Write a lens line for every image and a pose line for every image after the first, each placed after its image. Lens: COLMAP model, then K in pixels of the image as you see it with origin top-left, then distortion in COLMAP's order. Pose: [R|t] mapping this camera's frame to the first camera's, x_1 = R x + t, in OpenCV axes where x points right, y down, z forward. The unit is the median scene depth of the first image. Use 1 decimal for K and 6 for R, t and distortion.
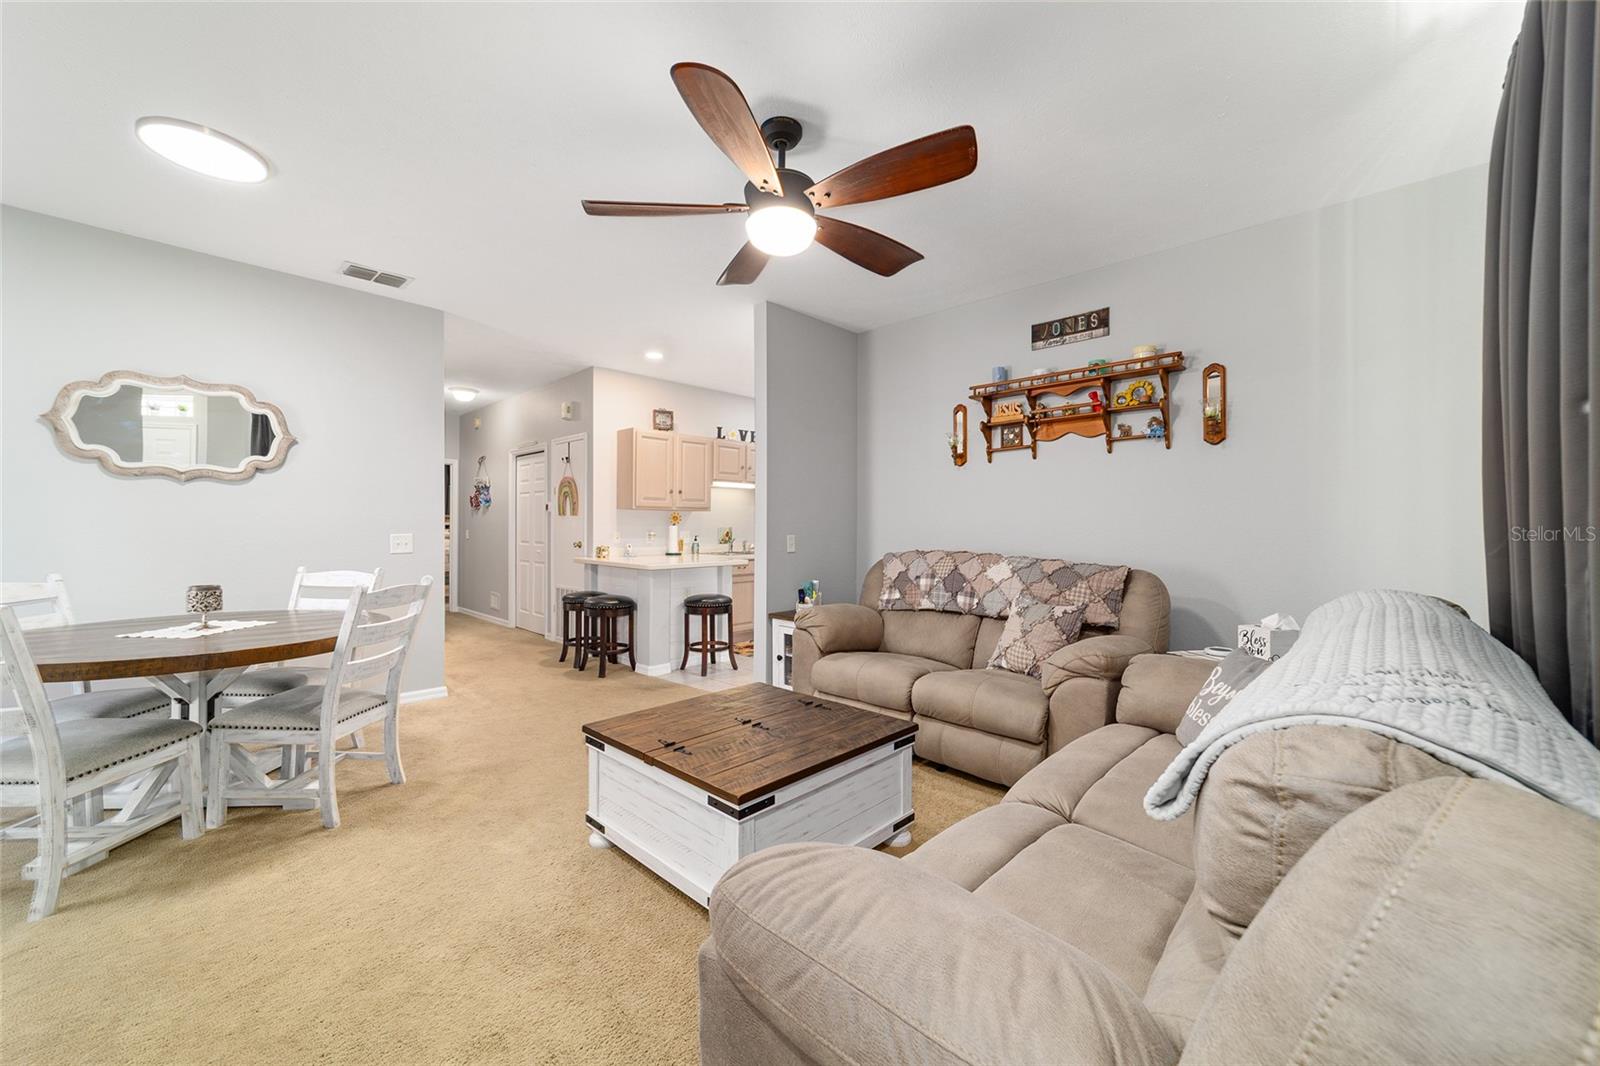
lens RADIAL K [[614.5, 0, 797.7], [0, 614.5, 529.3], [0, 0, 1]] dist [-0.019715, 0.008858]
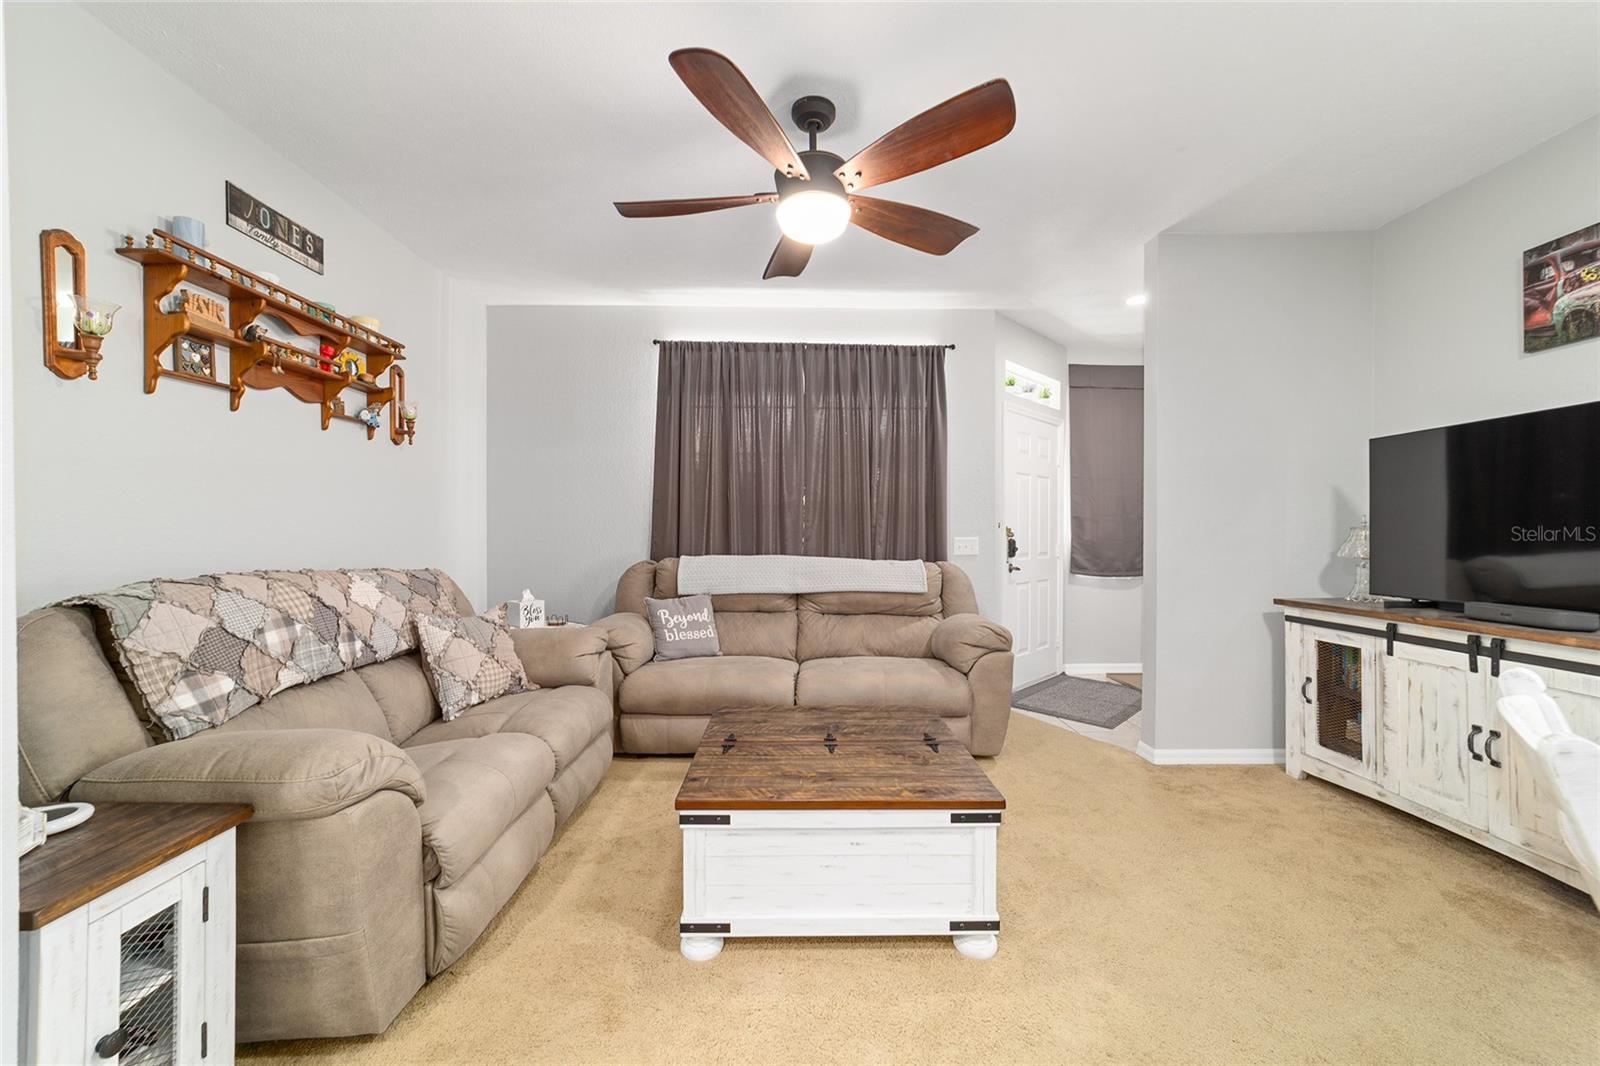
lens RADIAL K [[616.1, 0, 796.0], [0, 616.1, 535.5], [0, 0, 1]] dist [-0.018389, 0.008961]
pose [[-0.696601, -0.010335, 0.717385, -0.416984], [-0.001330, 0.999913, 0.013113, -0.001818], [-0.717458, 0.008181, -0.696554, 1.007595]]
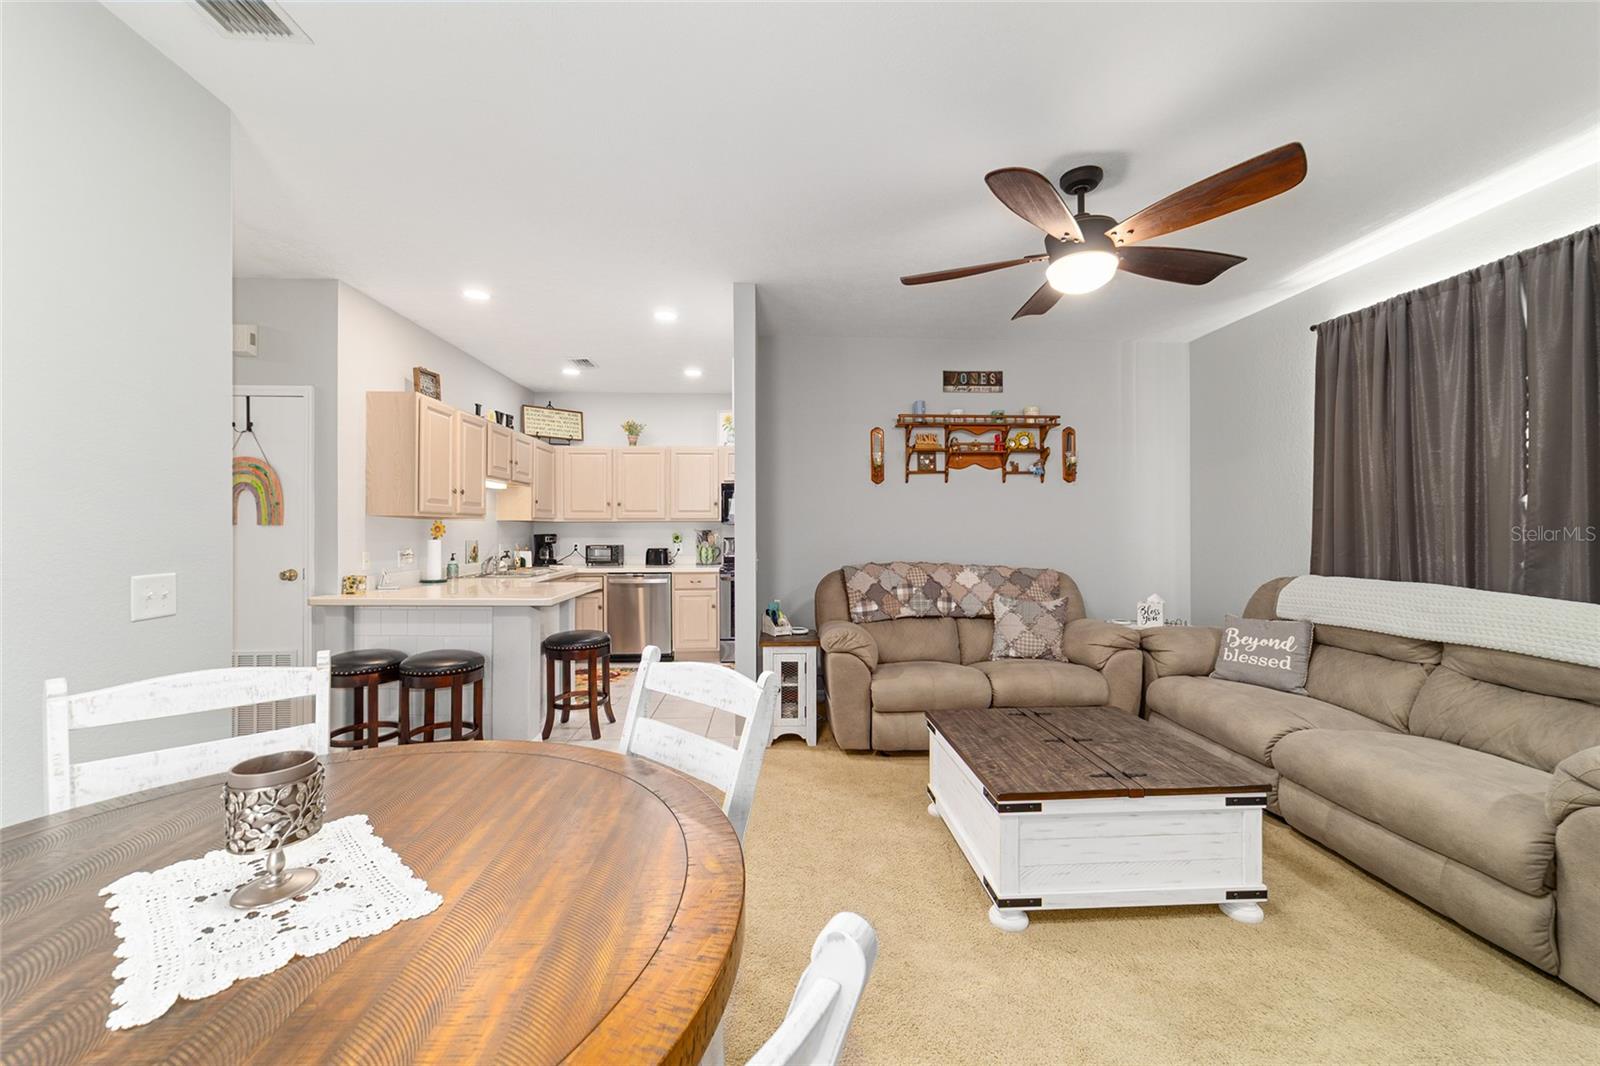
lens RADIAL K [[619.0, 0, 798.8], [0, 619.0, 531.8], [0, 0, 1]] dist [-0.018660, 0.008784]
pose [[0.685621, -0.005716, 0.727936, -0.685069], [0.006040, 0.999979, 0.002163, -0.022506], [-0.727933, 0.002914, 0.685642, 0.374216]]
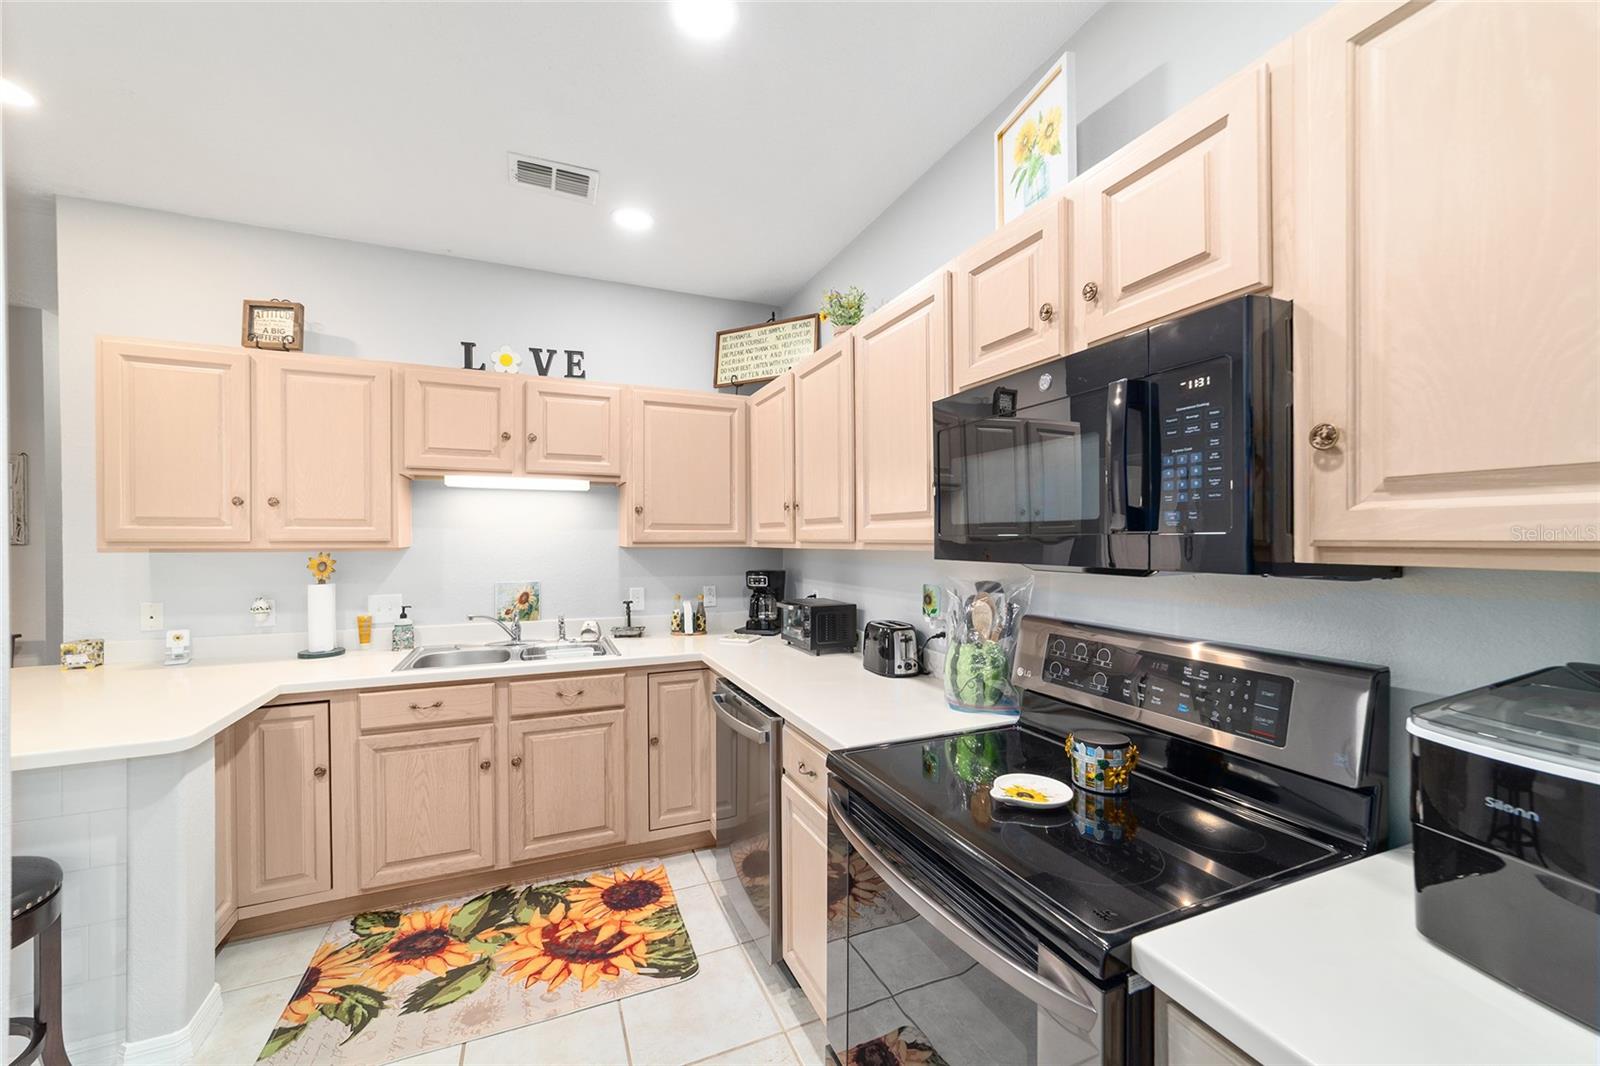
lens RADIAL K [[625.9, 0, 798.5], [0, 625.9, 540.7], [0, 0, 1]] dist [0.000070, 0.000043]
pose [[0.921081, -0.003417, -0.389355, 0.411496], [0.001609, 0.999986, -0.004969, -0.052638], [0.389367, 0.003950, 0.921074, 1.194374]]
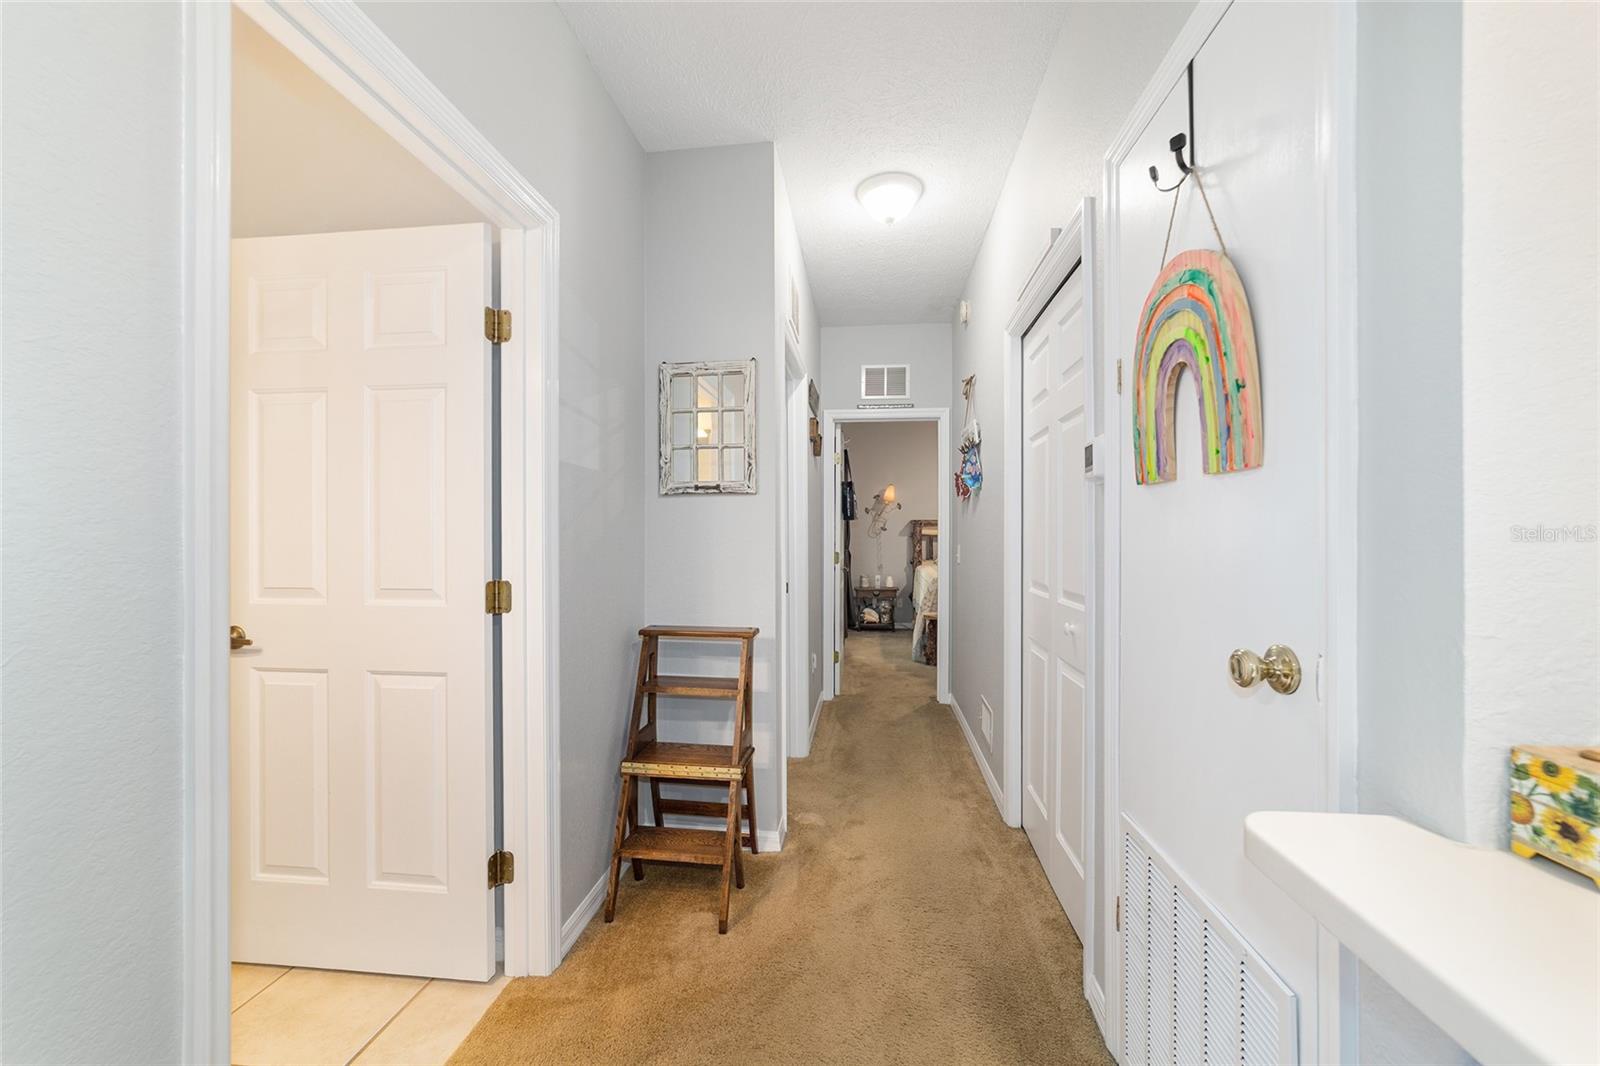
lens RADIAL K [[615.3, 0, 800.0], [0, 615.3, 533.0], [0, 0, 1]] dist [-0.022767, 0.009771]
pose [[0.607545, -0.006175, -0.794261, -0.474330], [-0.001989, 0.999955, -0.009295, -0.008119], [0.794283, 0.007227, 0.607505, 1.256980]]
